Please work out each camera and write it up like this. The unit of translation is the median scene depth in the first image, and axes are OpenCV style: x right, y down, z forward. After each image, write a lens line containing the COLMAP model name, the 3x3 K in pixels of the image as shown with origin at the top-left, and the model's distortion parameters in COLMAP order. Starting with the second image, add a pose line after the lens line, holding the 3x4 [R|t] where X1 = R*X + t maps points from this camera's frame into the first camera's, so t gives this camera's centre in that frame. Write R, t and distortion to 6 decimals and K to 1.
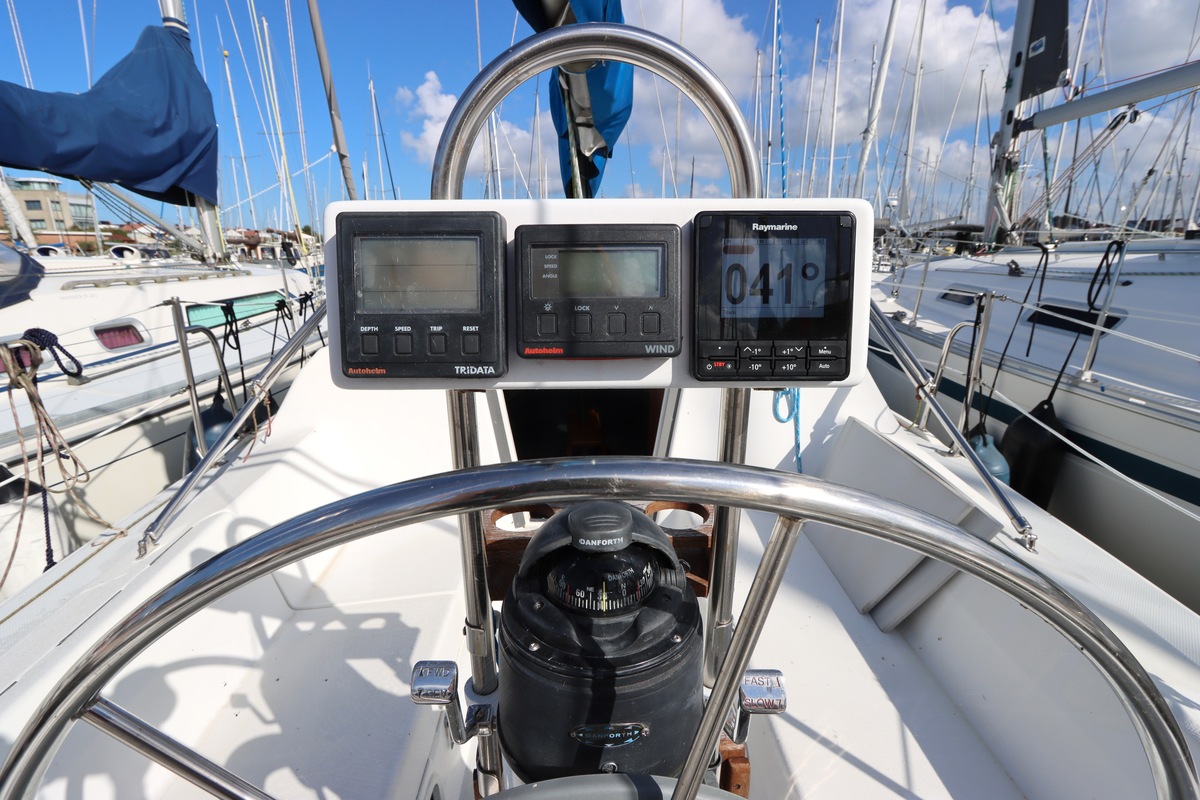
lens RADIAL K [[572.4, 0, 600.9], [0, 572.4, 392.6], [0, 0, 1]] dist [-0.002533, -0.000759]
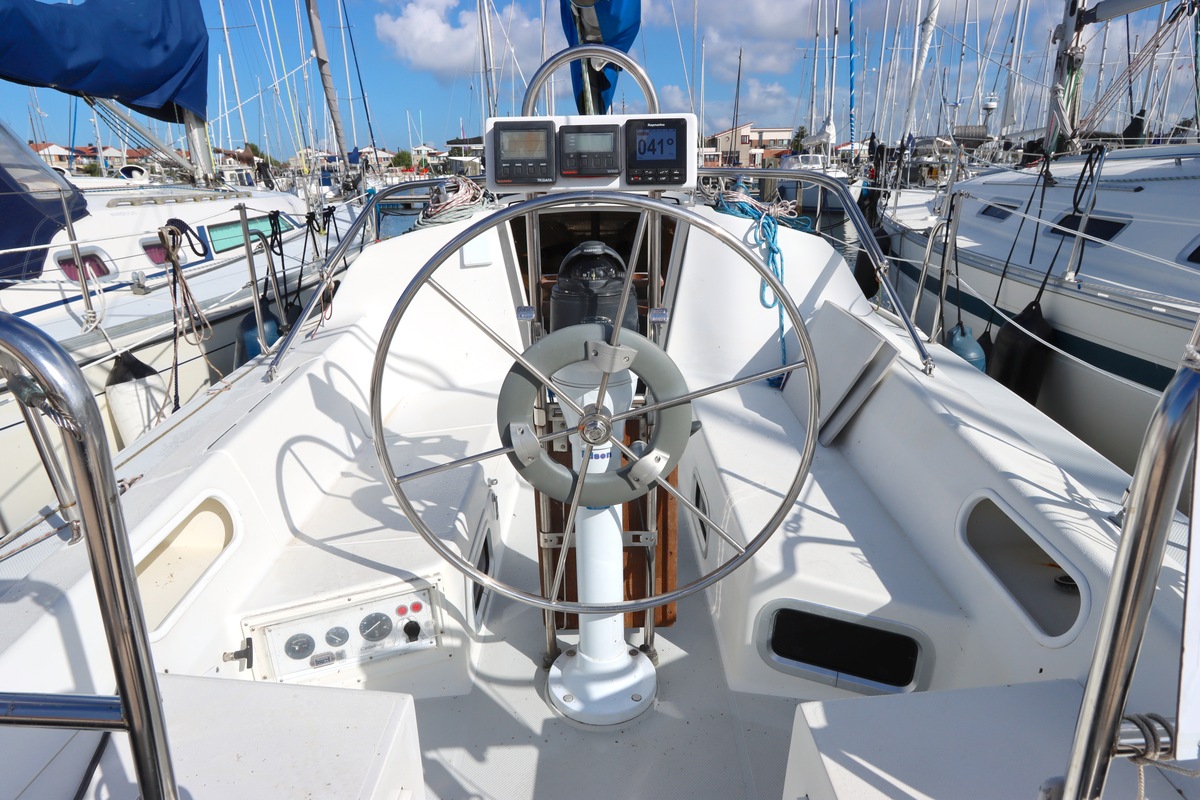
lens RADIAL K [[719.9, 0, 602.9], [0, 719.9, 418.6], [0, 0, 1]] dist [-0.046417, 0.038259]
pose [[0.999598, -0.001742, -0.028286, 0.012764], [0.004211, 0.996160, 0.087453, 0.069259], [0.028025, -0.087537, 0.995767, -0.217236]]
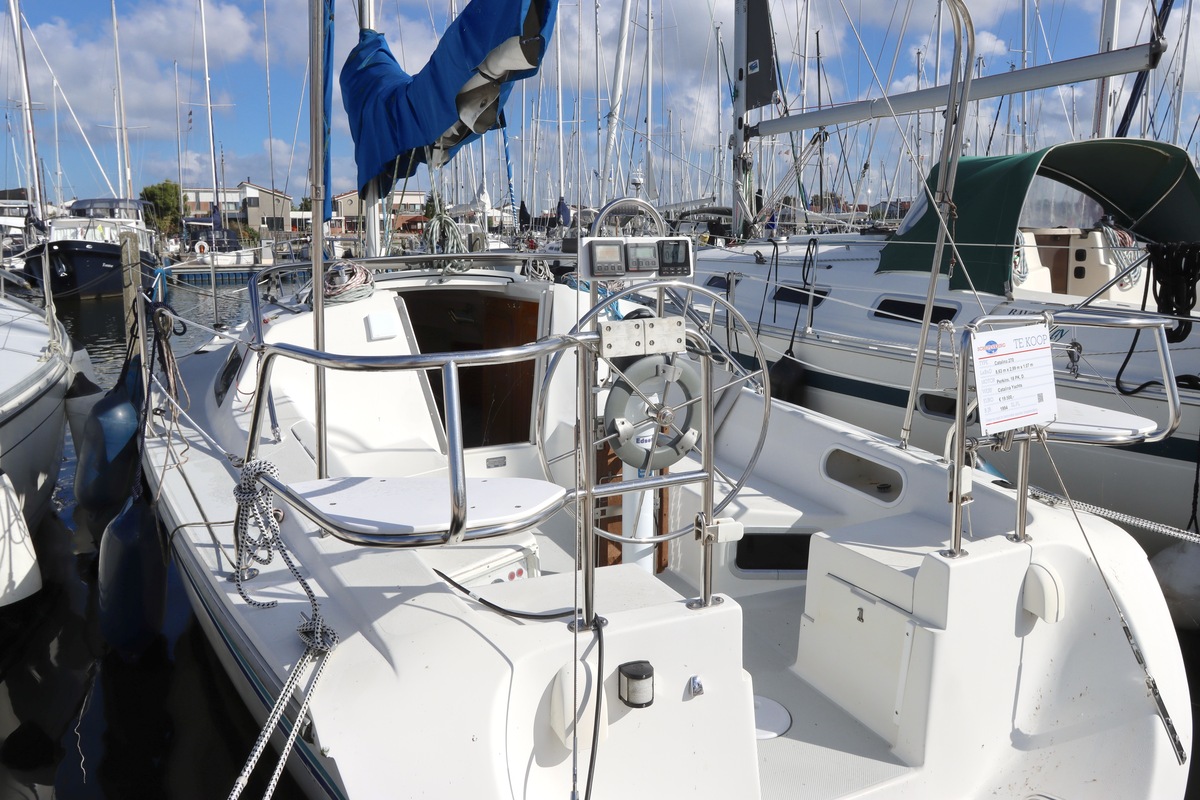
lens RADIAL K [[888.2, 0, 598.8], [0, 888.2, 348.3], [0, 0, 1]] dist [0.000275, 0.004755]
pose [[0.912176, -0.051180, 0.406591, -0.303343], [0.099308, 0.990204, -0.098151, 0.107081], [-0.397585, 0.129909, 0.908323, -0.471122]]
